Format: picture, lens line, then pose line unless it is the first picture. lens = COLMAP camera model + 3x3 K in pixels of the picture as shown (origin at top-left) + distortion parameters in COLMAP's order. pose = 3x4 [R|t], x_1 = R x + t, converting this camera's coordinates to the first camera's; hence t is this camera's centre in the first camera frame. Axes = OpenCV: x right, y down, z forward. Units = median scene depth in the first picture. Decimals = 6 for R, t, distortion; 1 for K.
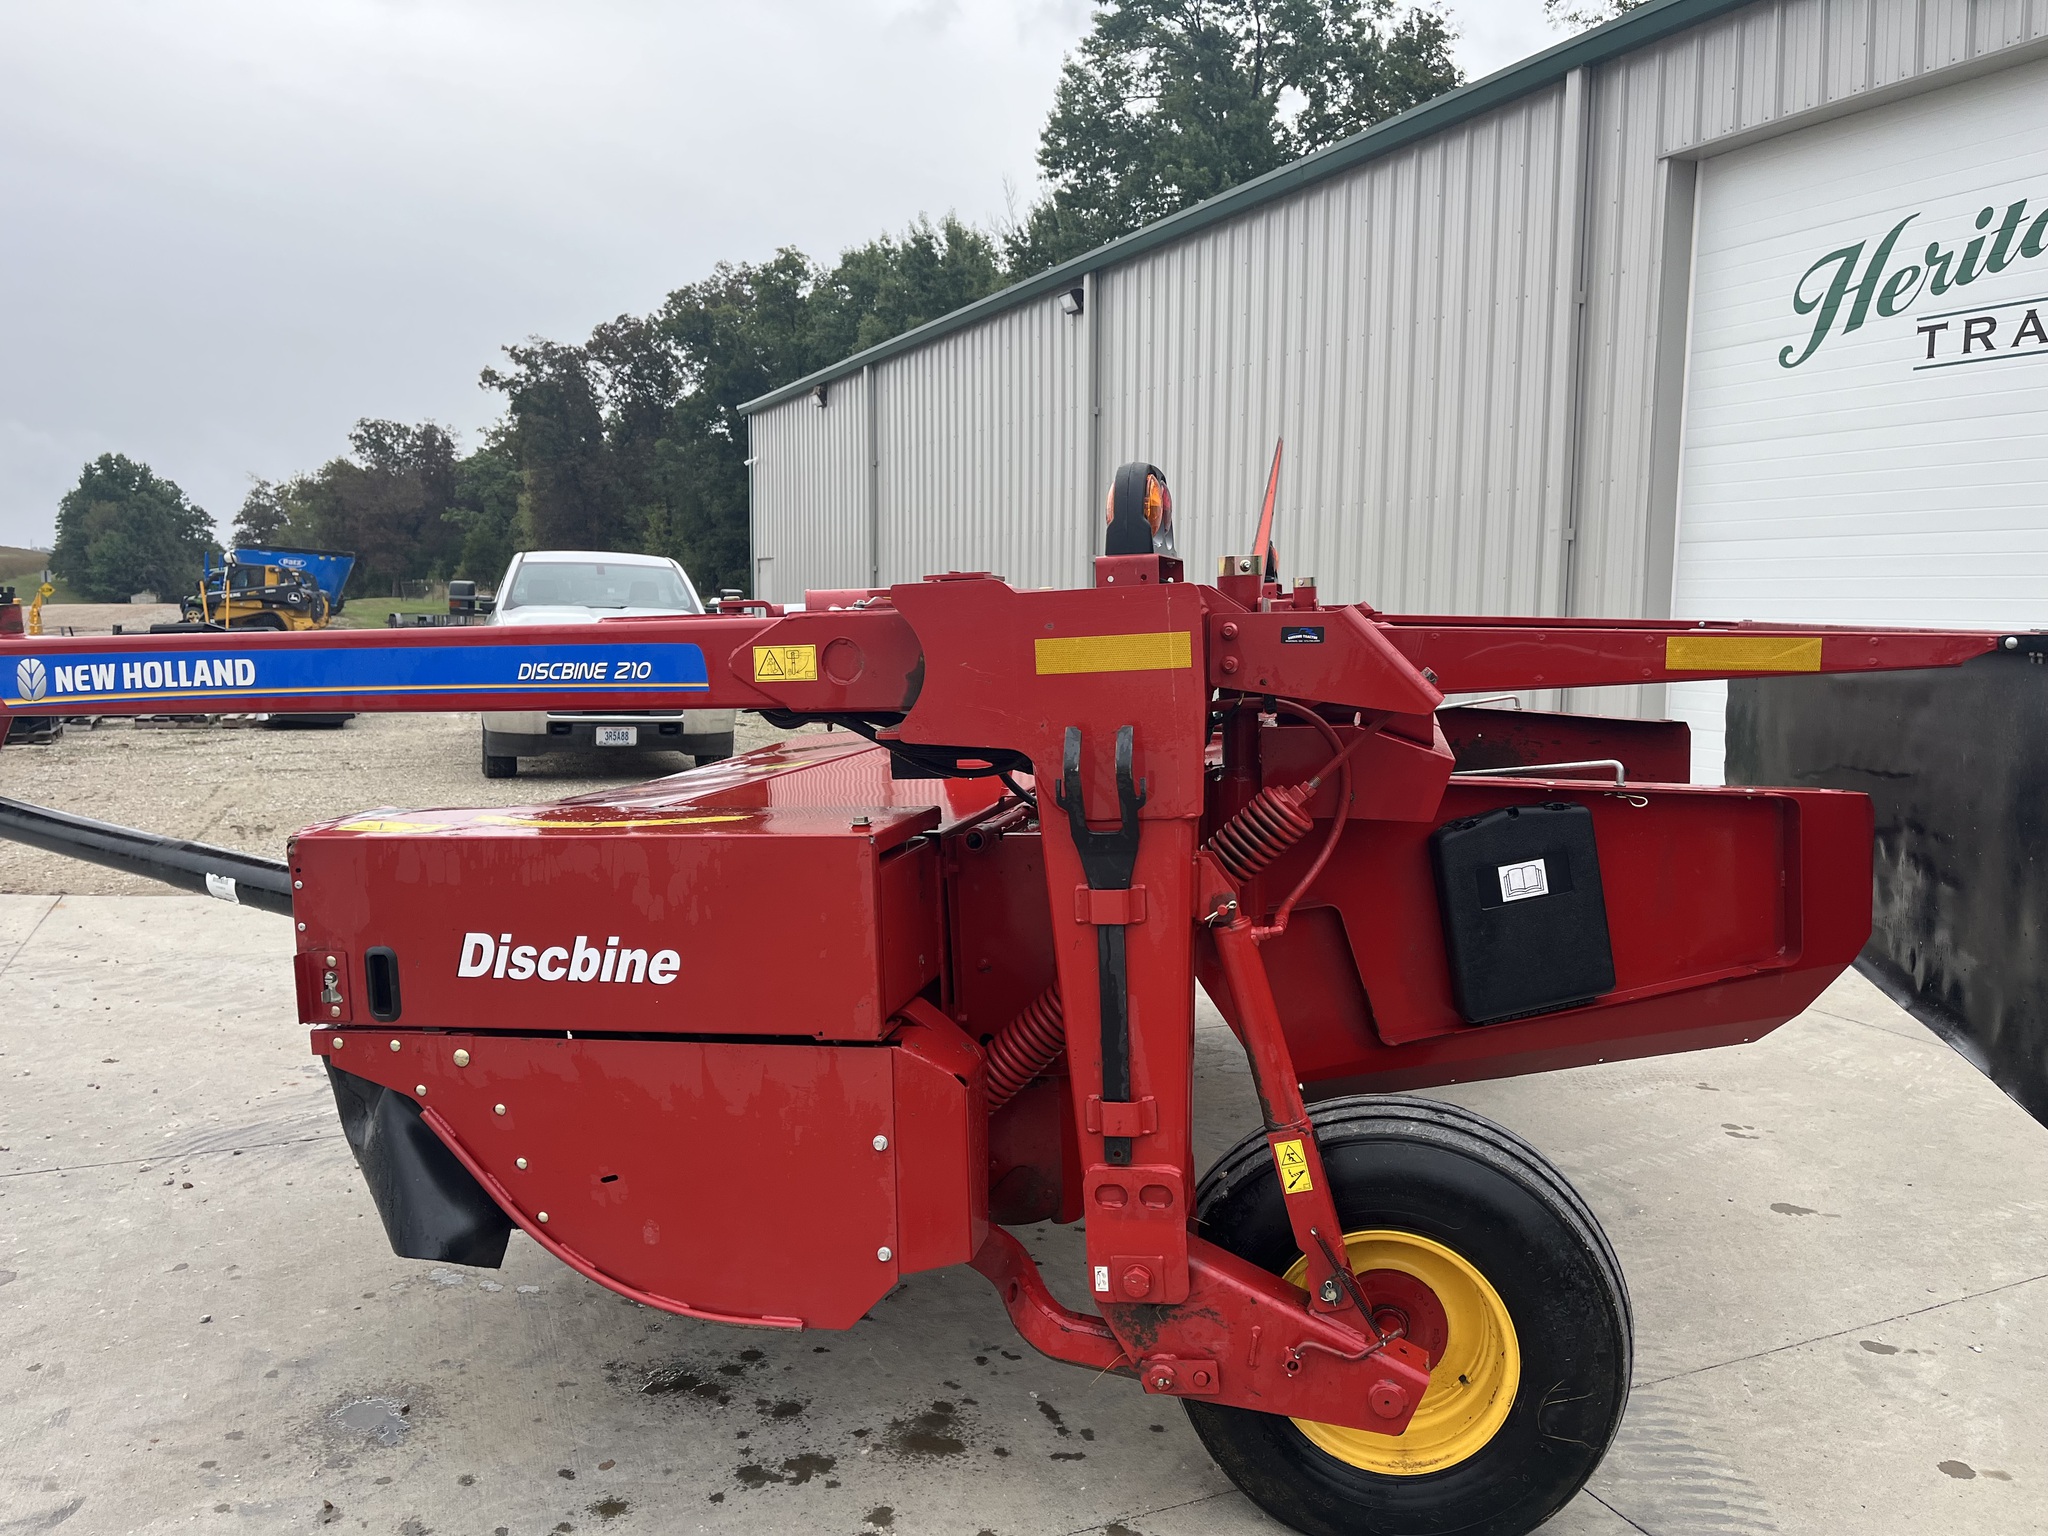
lens RADIAL K [[1552.5, 0, 1052.2], [0, 1552.5, 776.6], [0, 0, 1]] dist [0.066708, -0.104653]
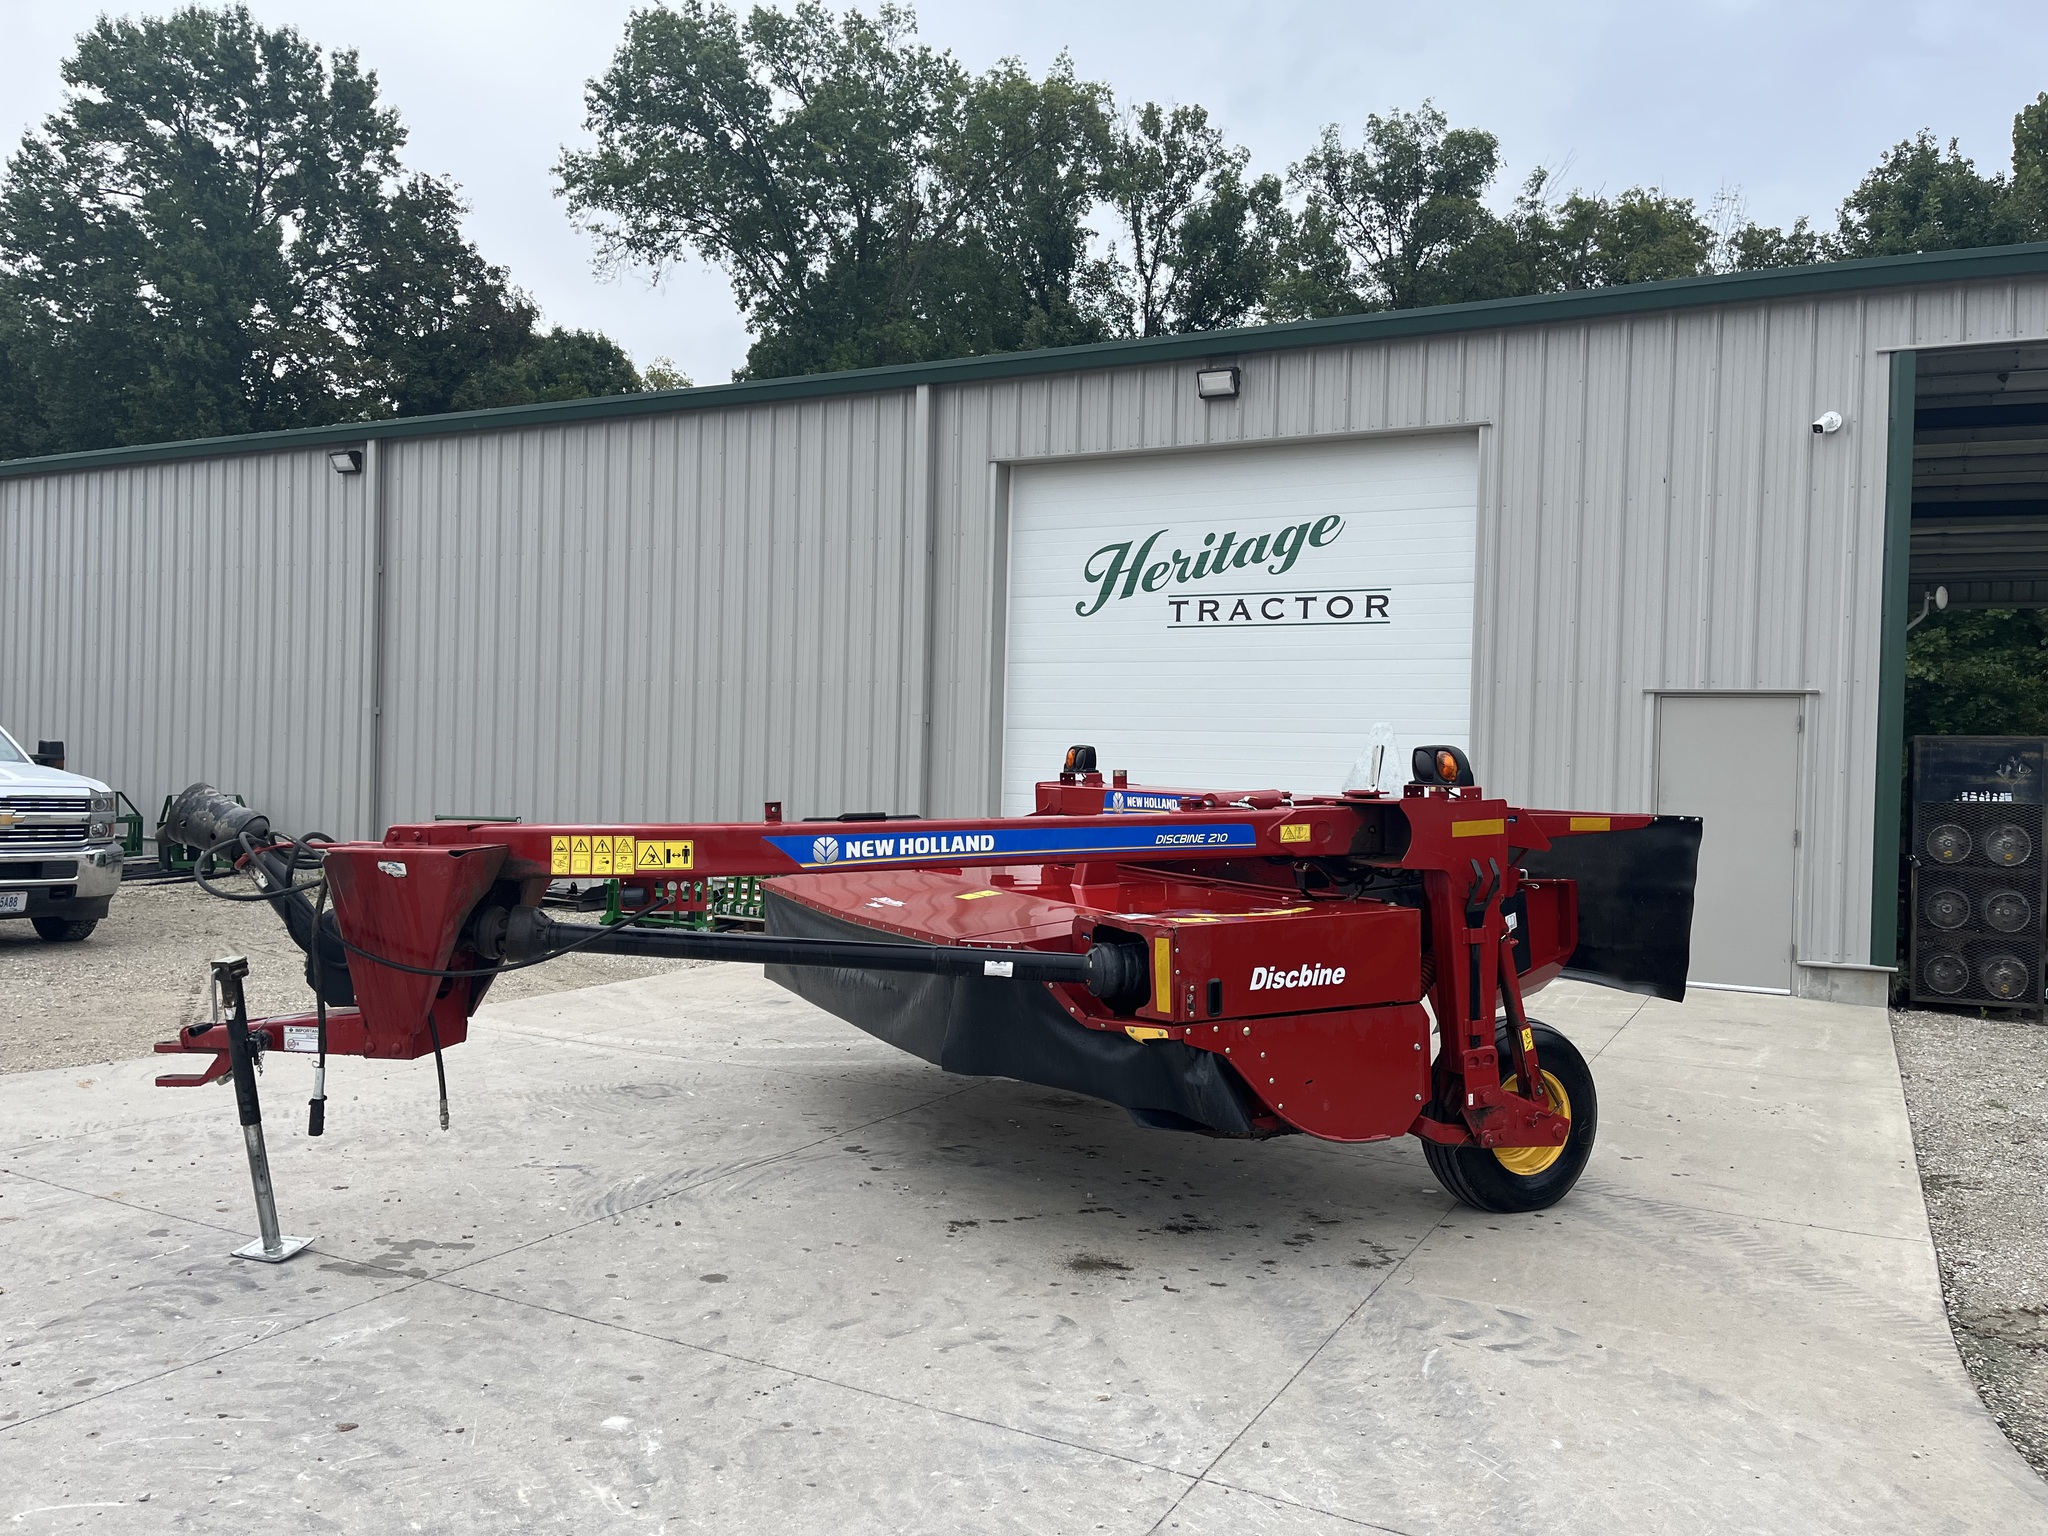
lens RADIAL K [[1539.9, 0, 1034.8], [0, 1539.9, 773.0], [0, 0, 1]] dist [0.072076, -0.095695]
pose [[0.791402, 0.007736, 0.611247, -0.531676], [0.048486, 0.995975, -0.075383, -0.004724], [-0.609370, 0.089295, 0.787842, -0.129208]]
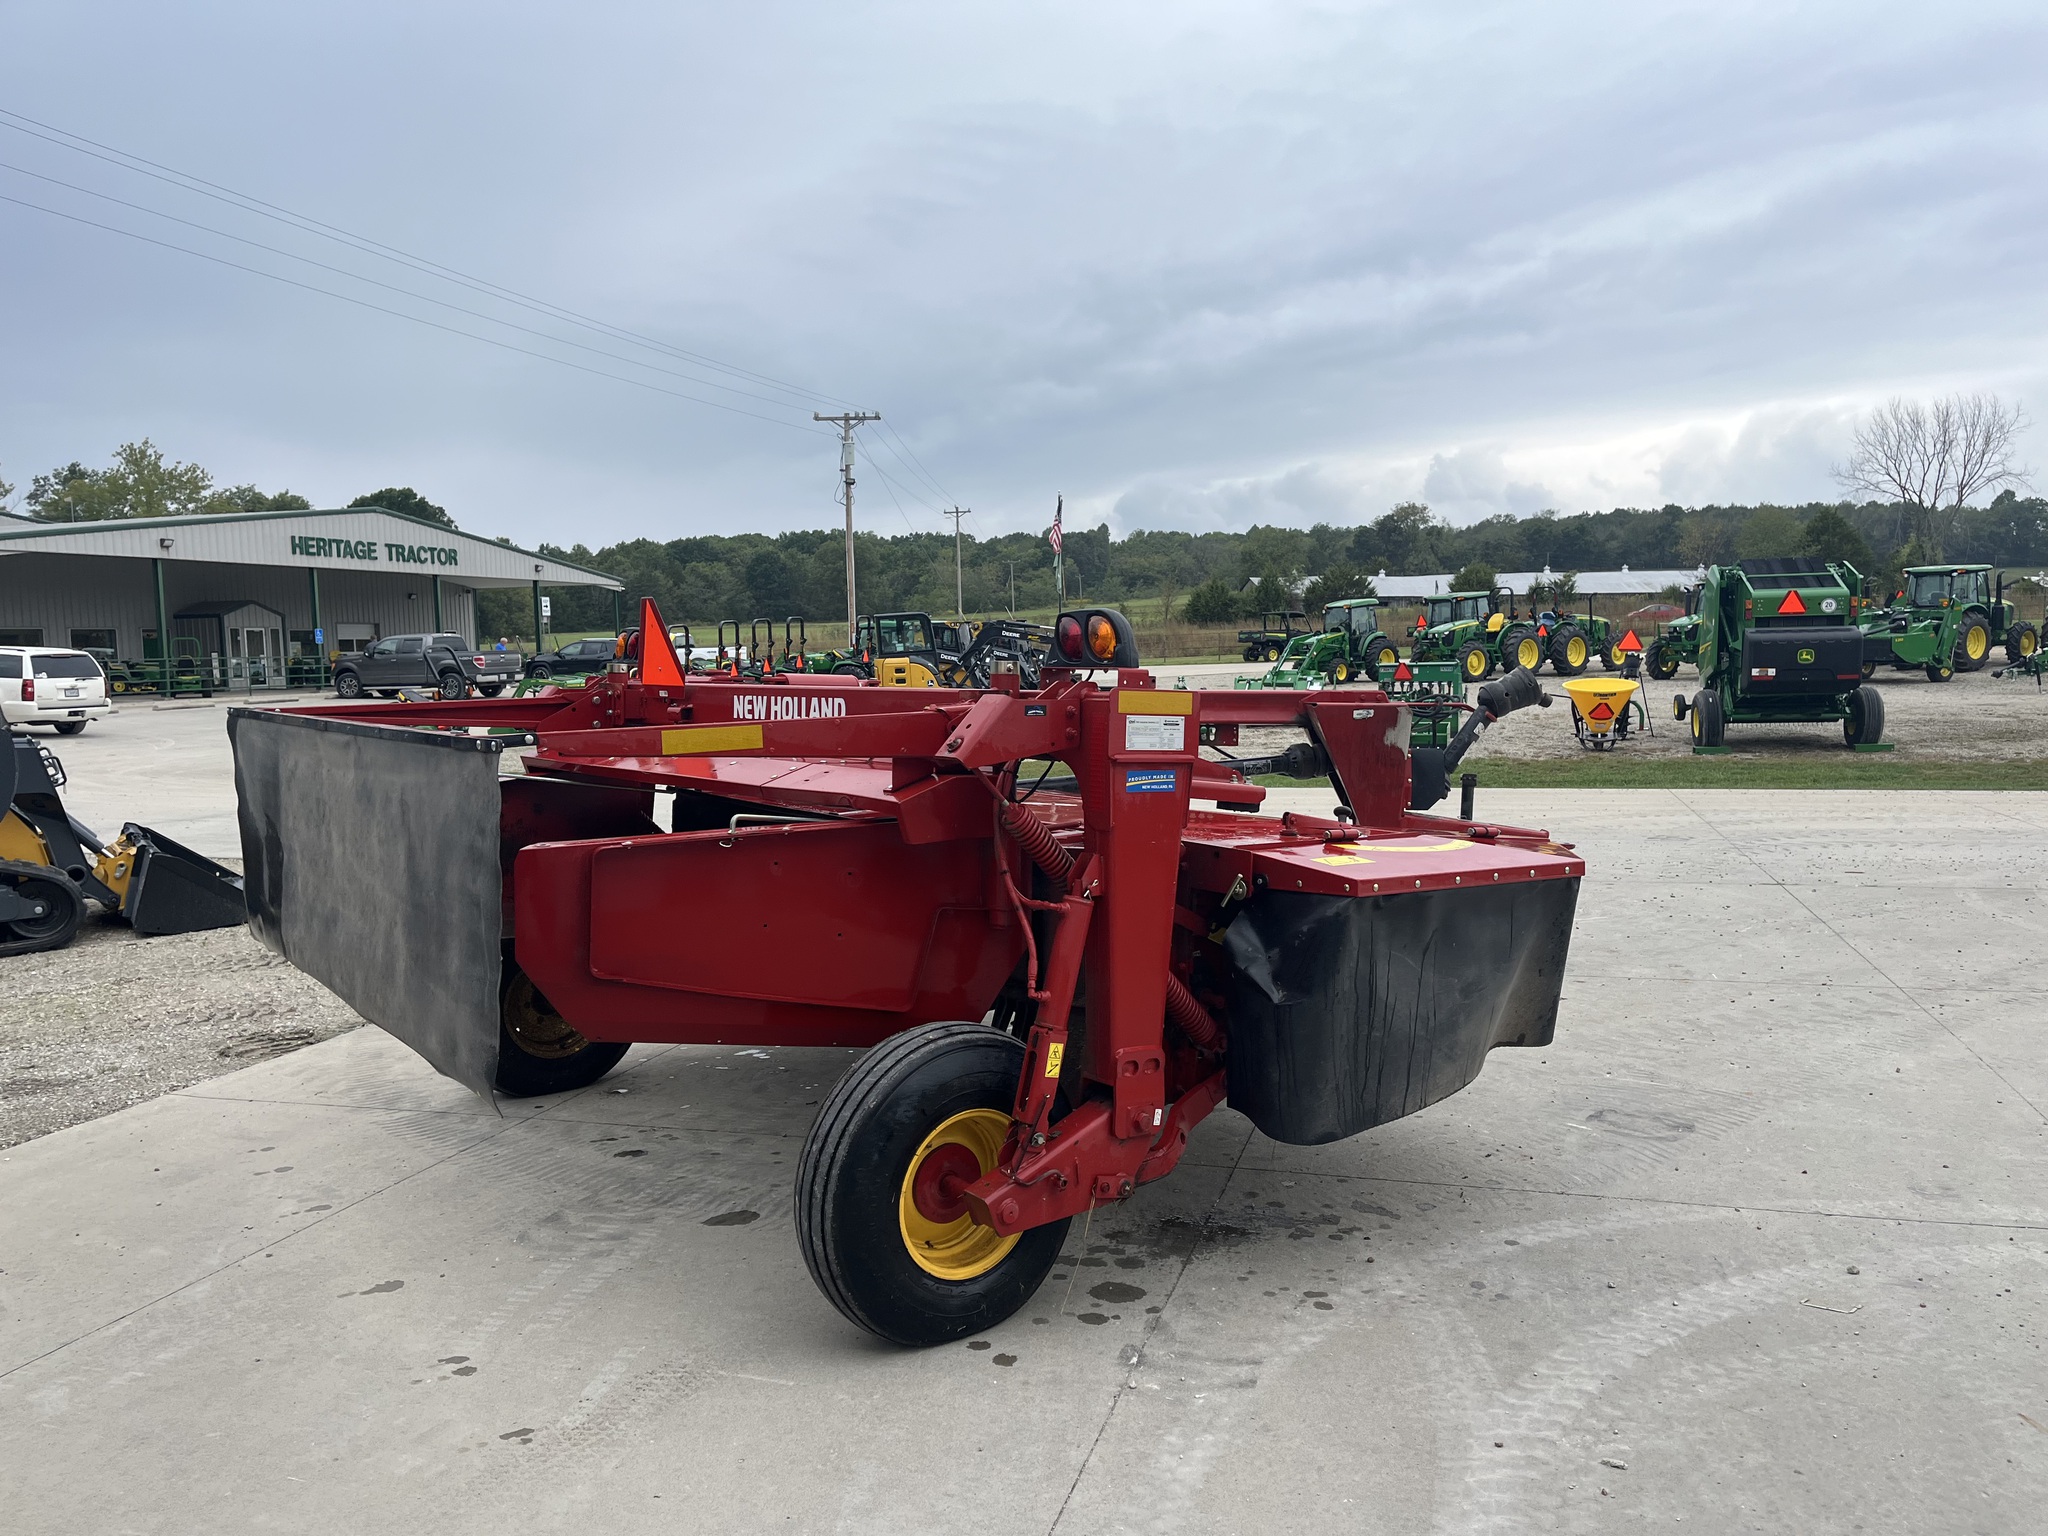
lens RADIAL K [[1562.0, 0, 1024.0], [0, 1562.0, 768.0], [0, 0, 1]] dist [0.049875, -0.062670]
pose [[-0.662408, 0.062020, -0.746572, 0.441761], [-0.071681, 0.986747, 0.145573, -0.112907], [0.745706, 0.149944, -0.649183, 0.904739]]
